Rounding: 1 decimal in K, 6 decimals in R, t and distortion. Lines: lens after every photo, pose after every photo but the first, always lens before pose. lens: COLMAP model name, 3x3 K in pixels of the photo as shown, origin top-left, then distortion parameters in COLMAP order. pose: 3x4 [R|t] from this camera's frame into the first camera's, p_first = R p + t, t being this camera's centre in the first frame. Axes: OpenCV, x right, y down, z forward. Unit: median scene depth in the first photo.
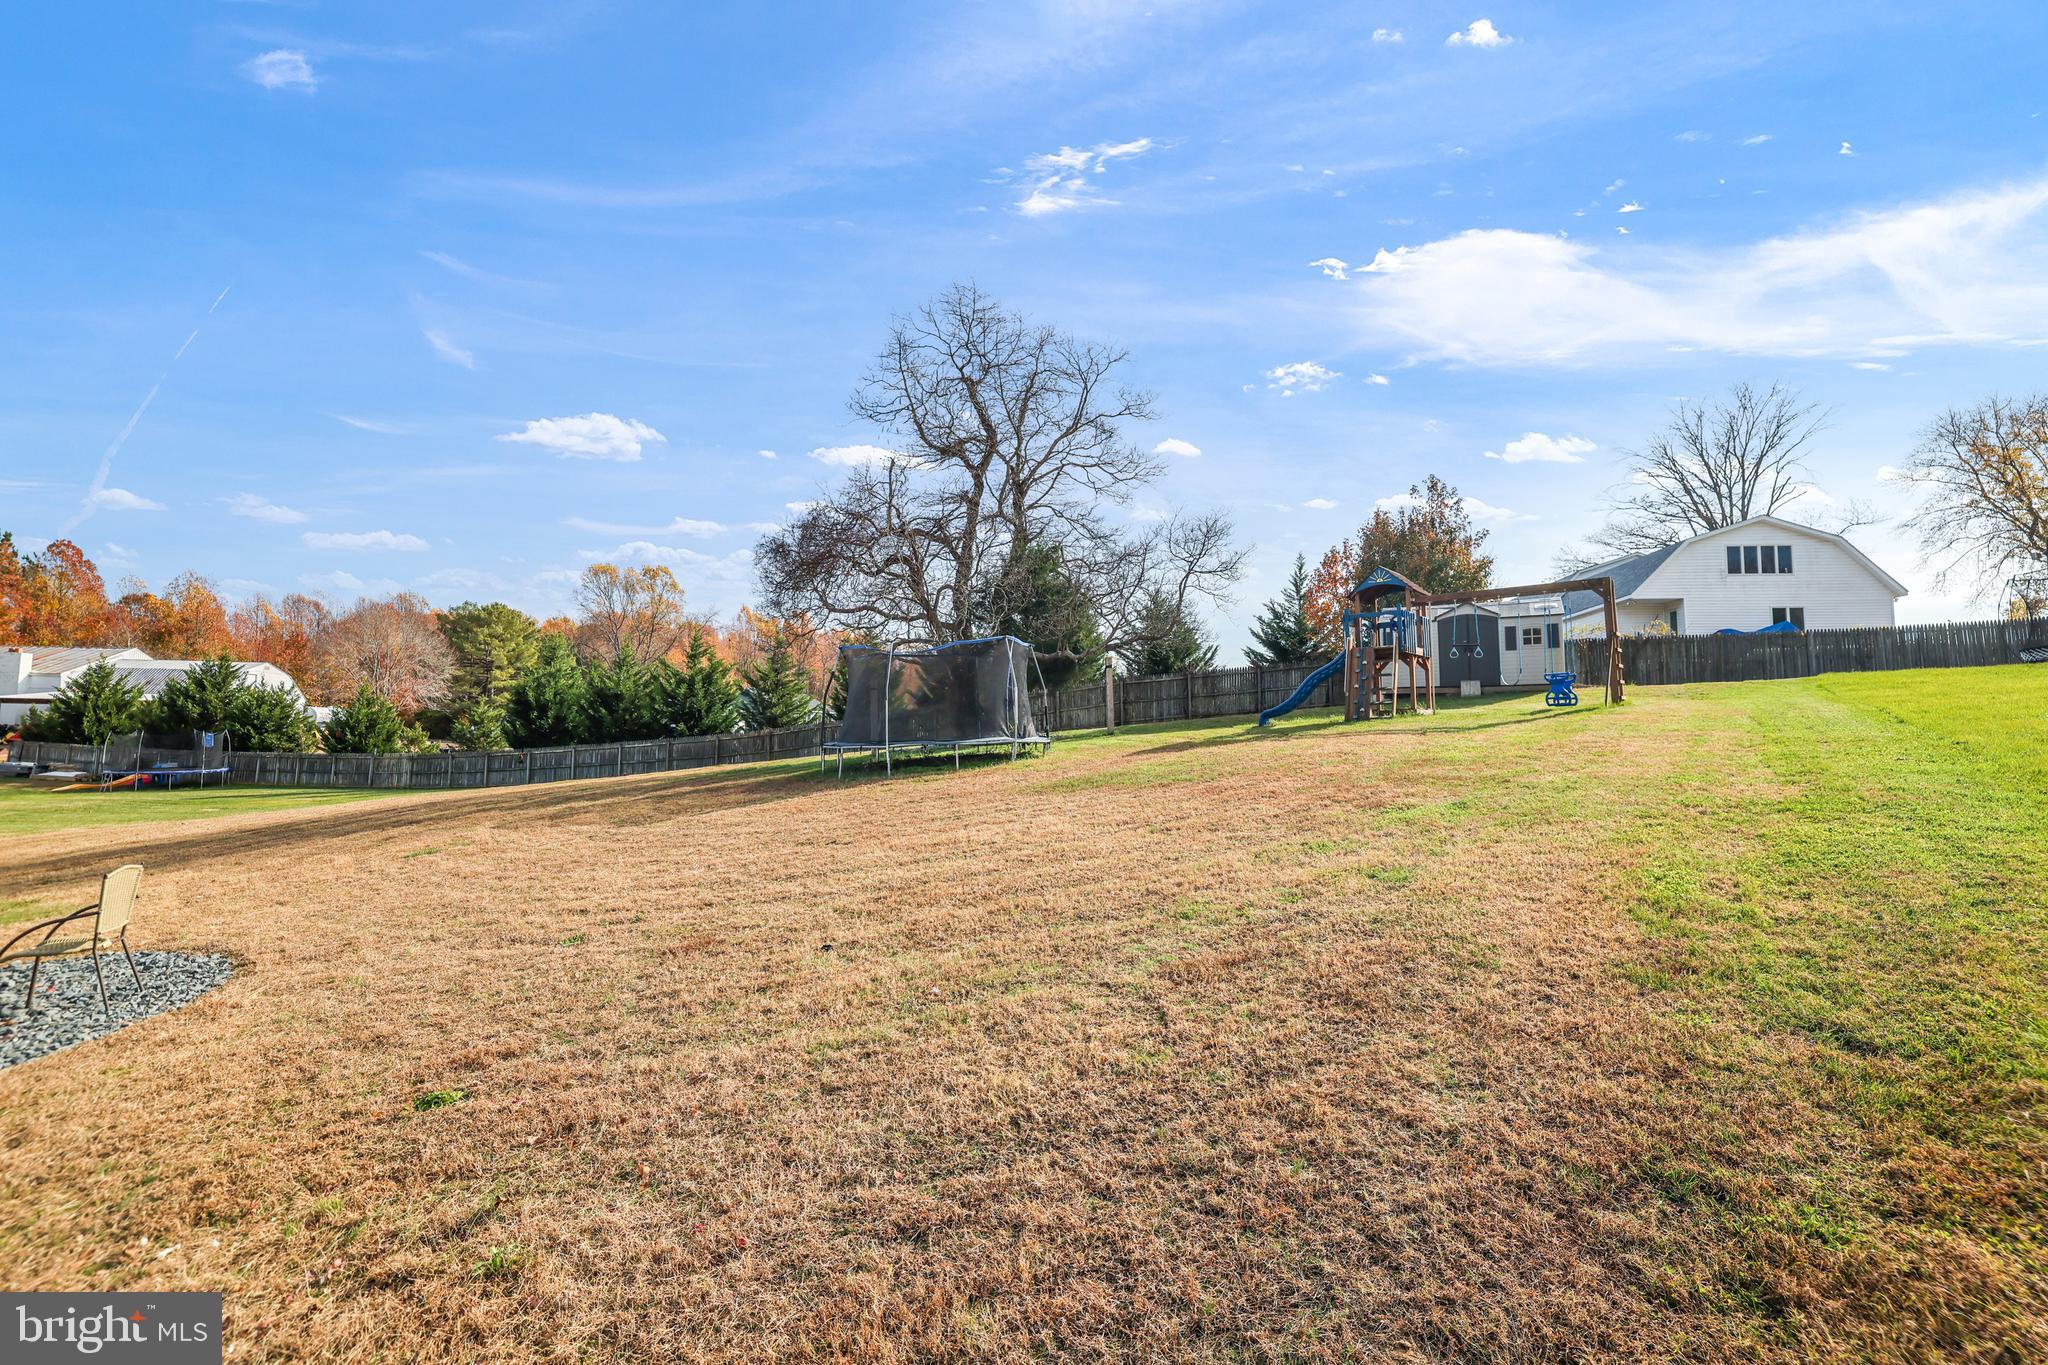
lens RADIAL K [[918.5, 0, 1014.1], [0, 918.5, 663.3], [0, 0, 1]] dist [-0.043708, 0.017350]
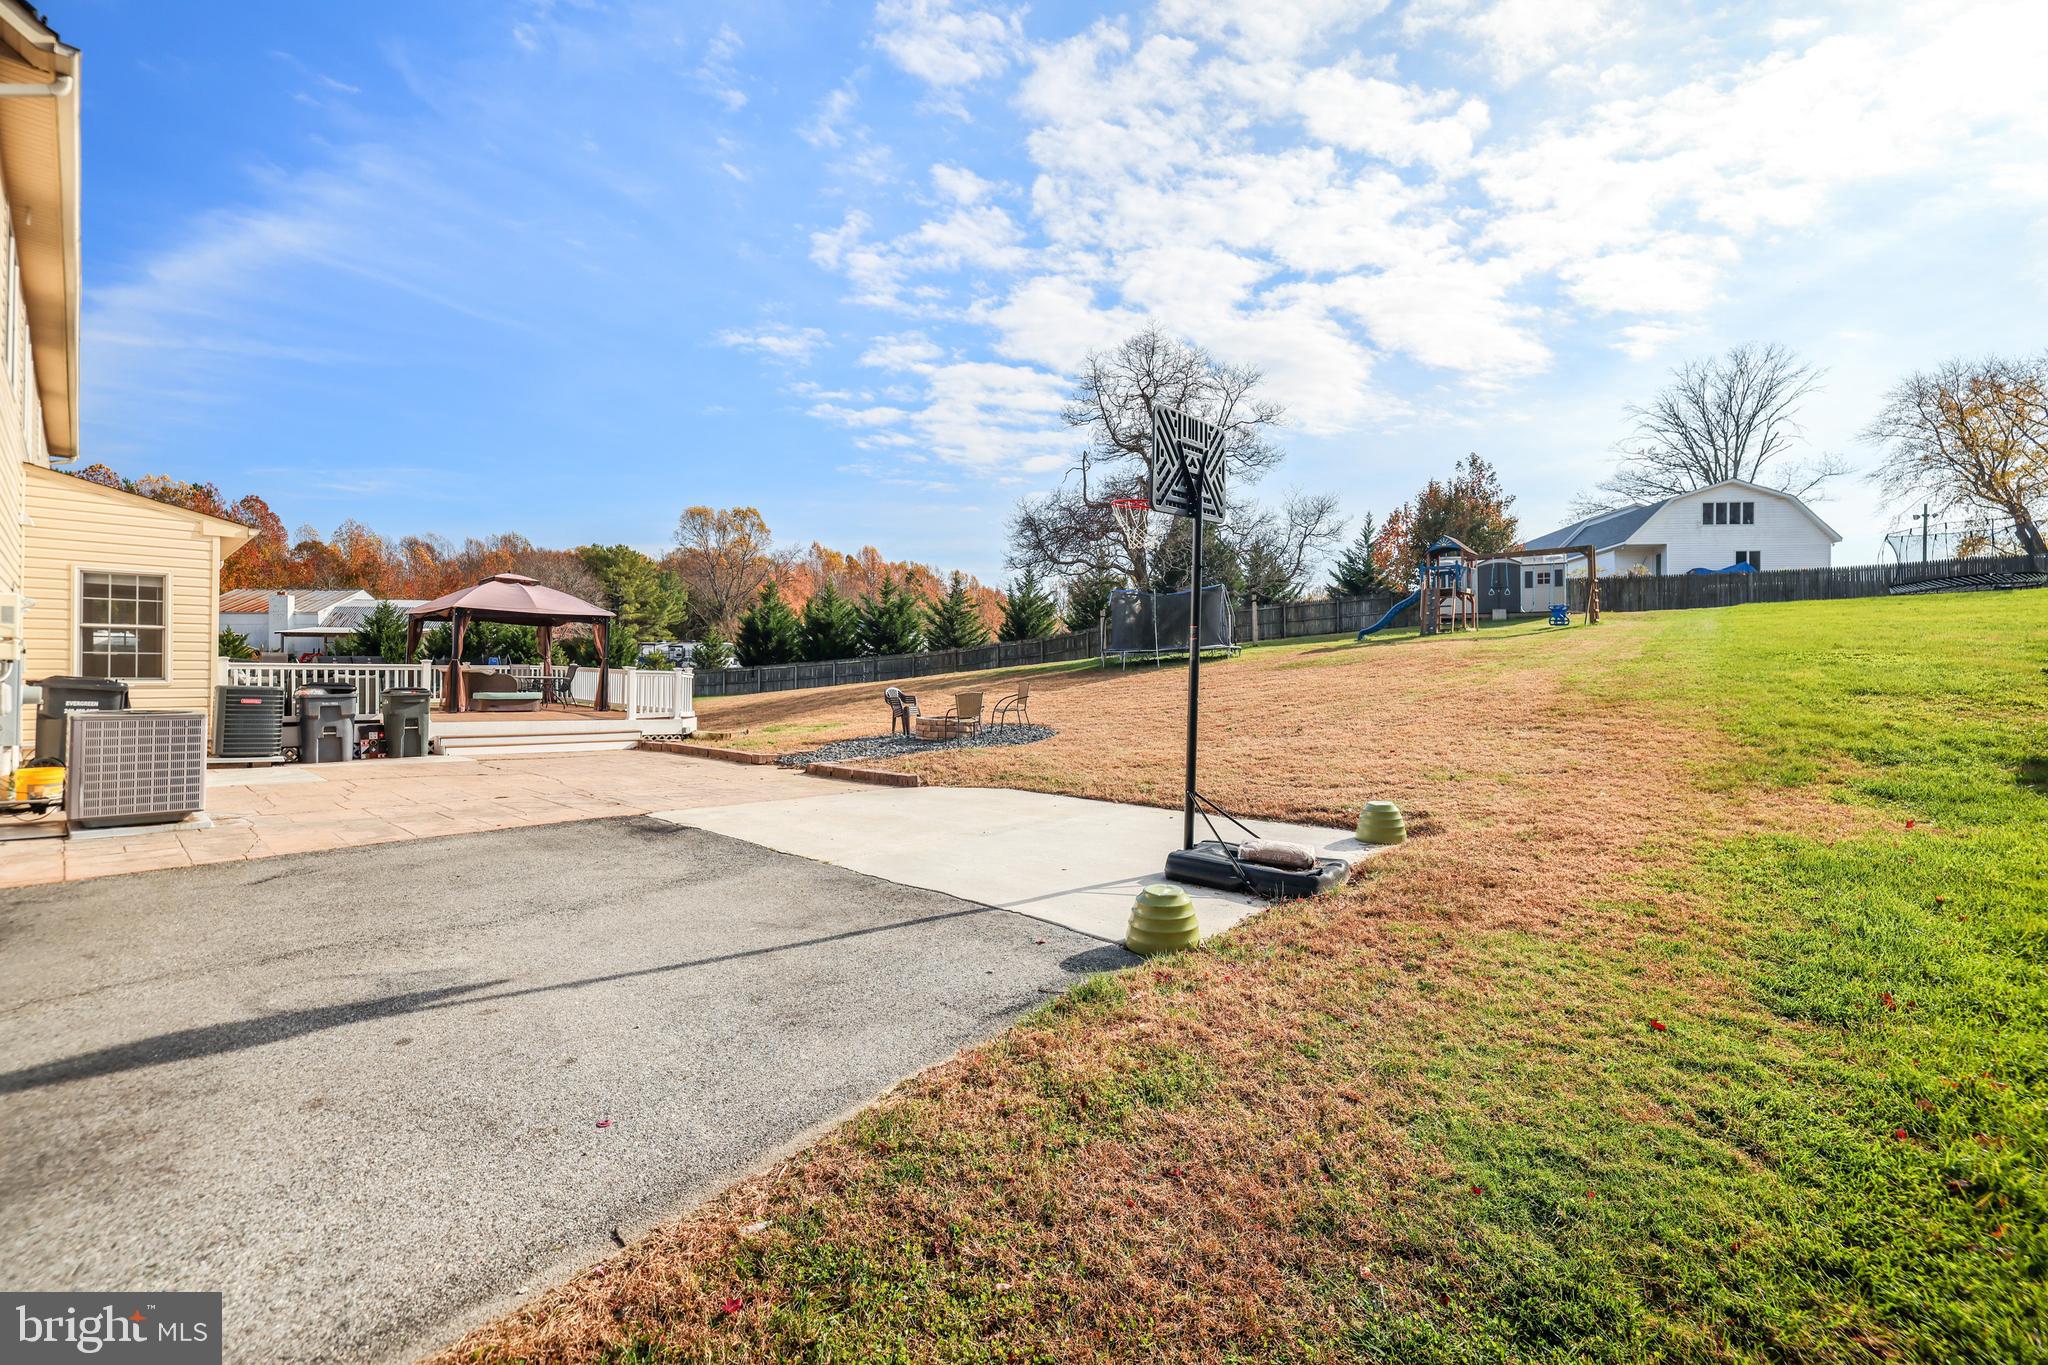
lens RADIAL K [[866.4, 0, 1027.5], [0, 866.4, 667.5], [0, 0, 1]] dist [-0.043918, 0.015264]
pose [[0.999552, -0.004969, -0.029525, -0.105274], [0.007481, 0.996303, 0.085588, -0.005390], [0.028990, -0.085770, 0.995893, -0.194526]]
